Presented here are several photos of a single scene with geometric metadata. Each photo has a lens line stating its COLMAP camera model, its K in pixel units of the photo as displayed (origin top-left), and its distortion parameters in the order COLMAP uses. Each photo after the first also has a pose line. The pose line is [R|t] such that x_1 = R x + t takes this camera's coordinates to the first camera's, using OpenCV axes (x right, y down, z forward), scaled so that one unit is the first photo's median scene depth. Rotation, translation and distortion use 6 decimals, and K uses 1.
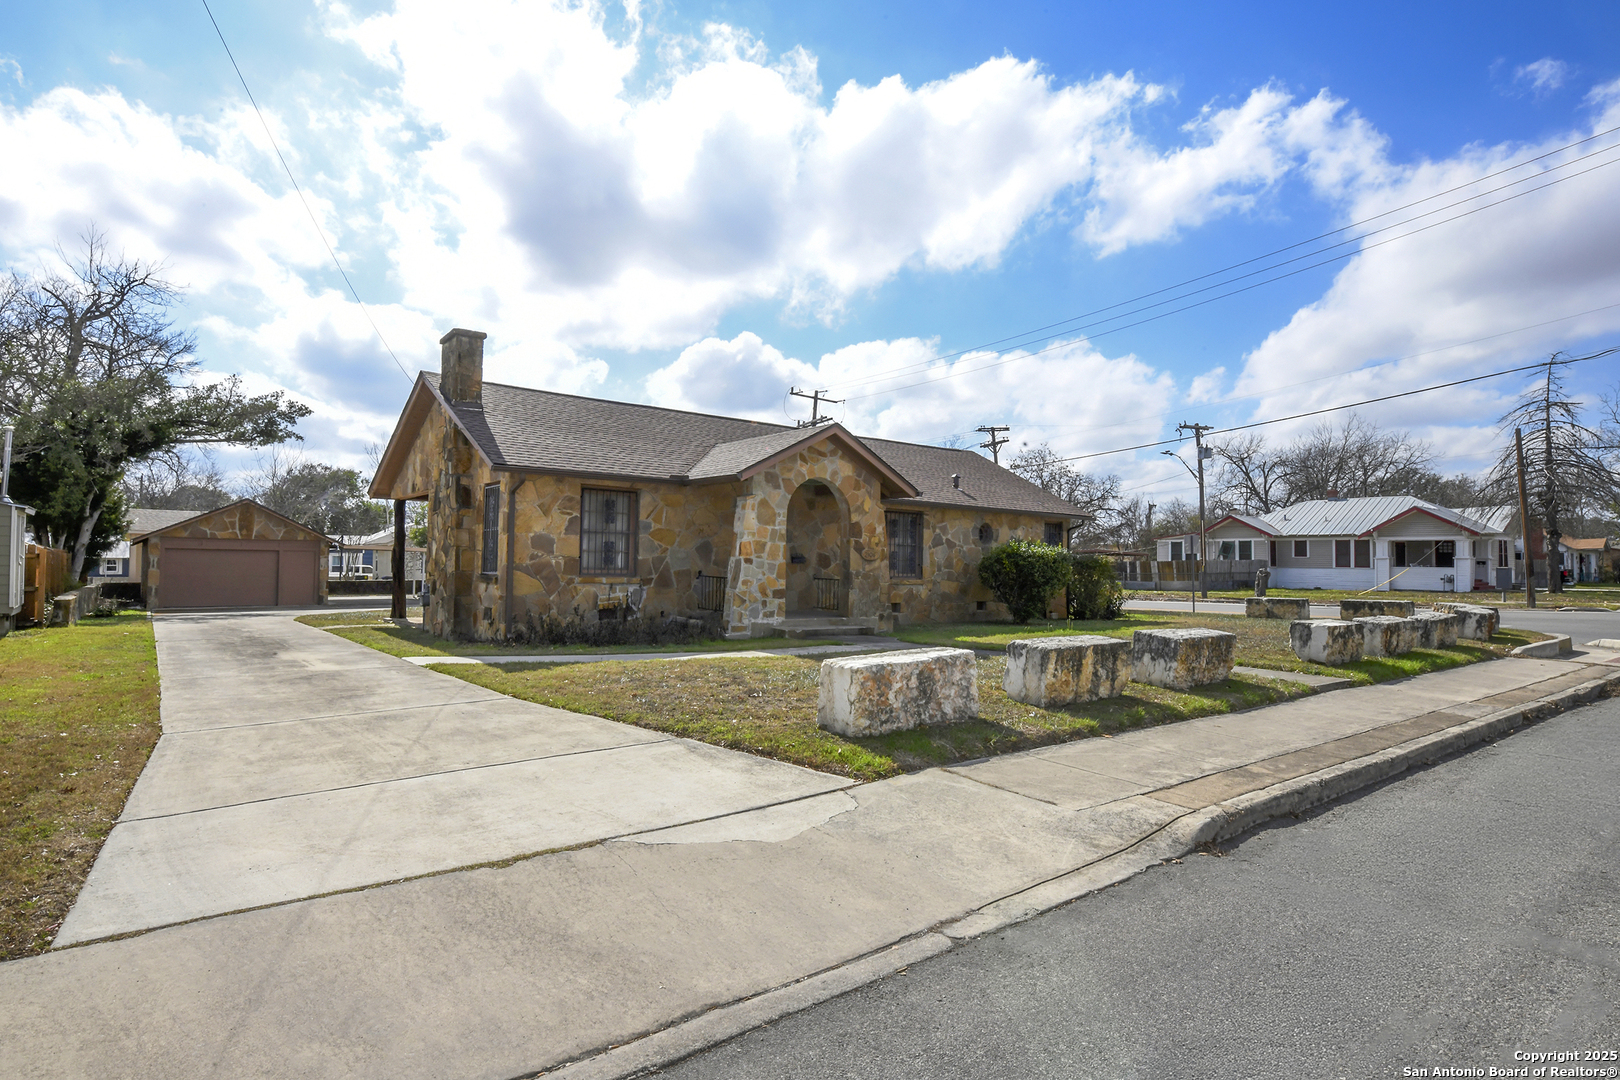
lens RADIAL K [[869.0, 0, 820.5], [0, 869.0, 541.7], [0, 0, 1]] dist [0.003989, -0.000112]
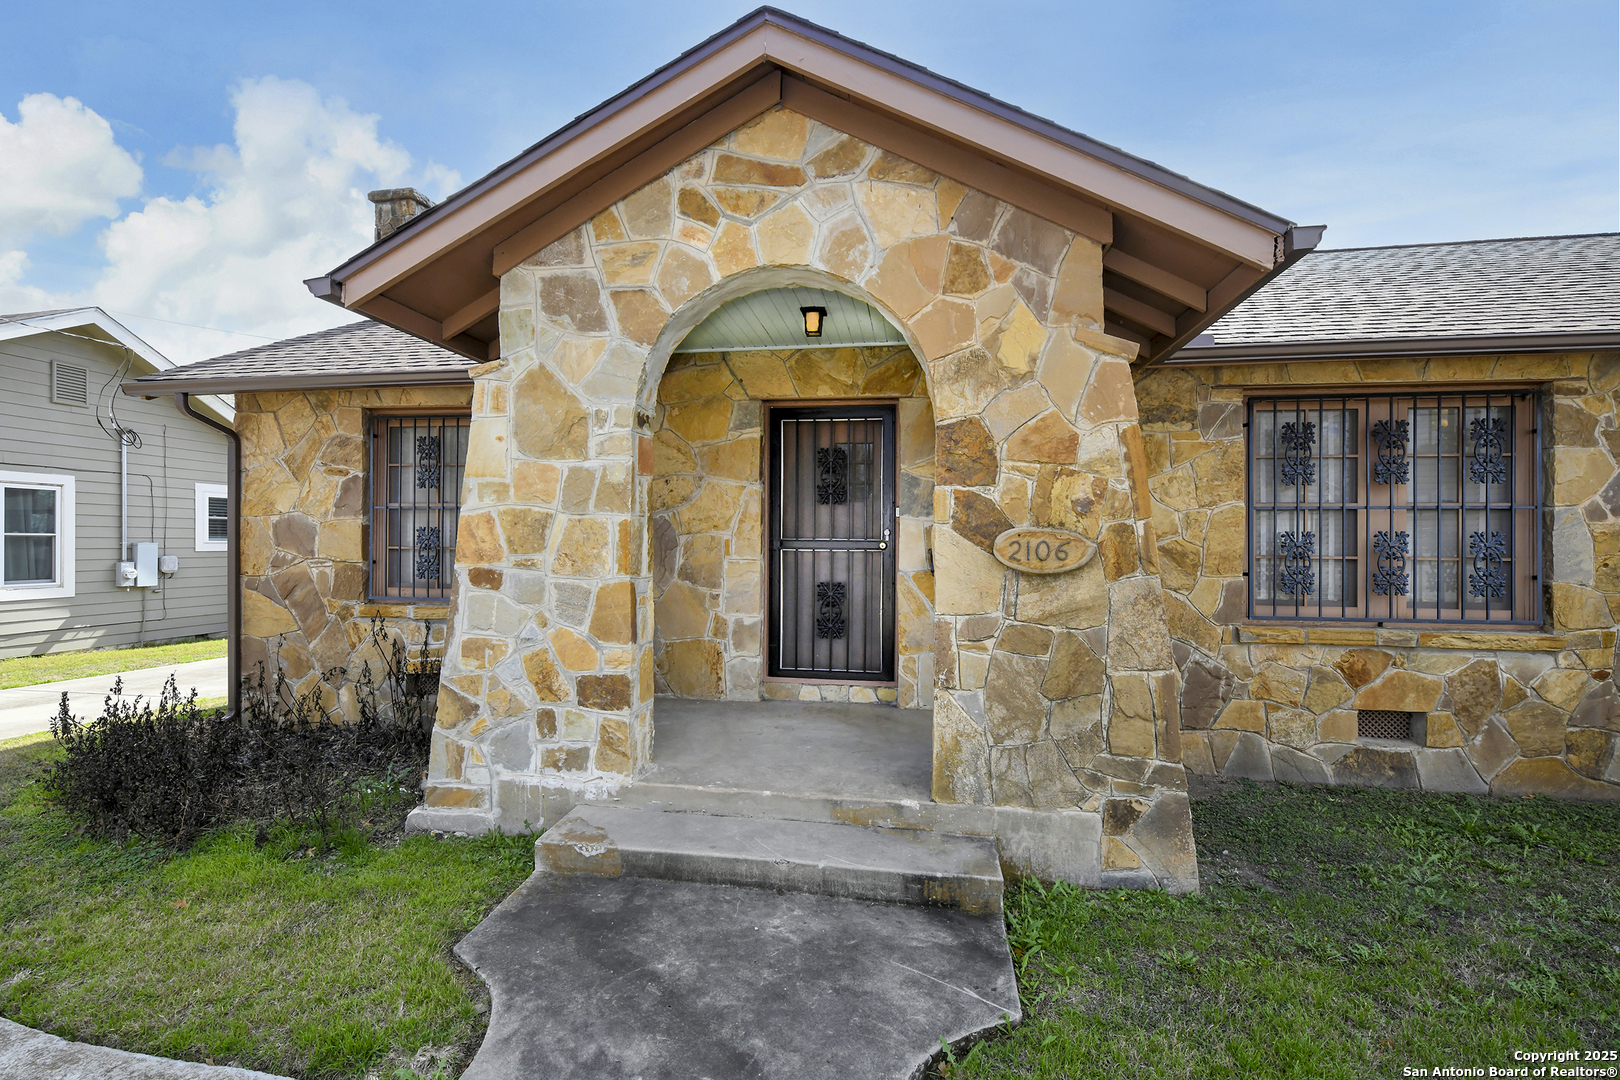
lens RADIAL K [[736.7, 0, 806.9], [0, 736.7, 537.8], [0, 0, 1]] dist [0.001556, 0.000285]
pose [[0.658470, -0.017588, -0.752402, 0.182095], [0.026320, 0.999654, -0.000333, 0.010712], [0.752147, -0.019584, 0.658705, 0.890375]]
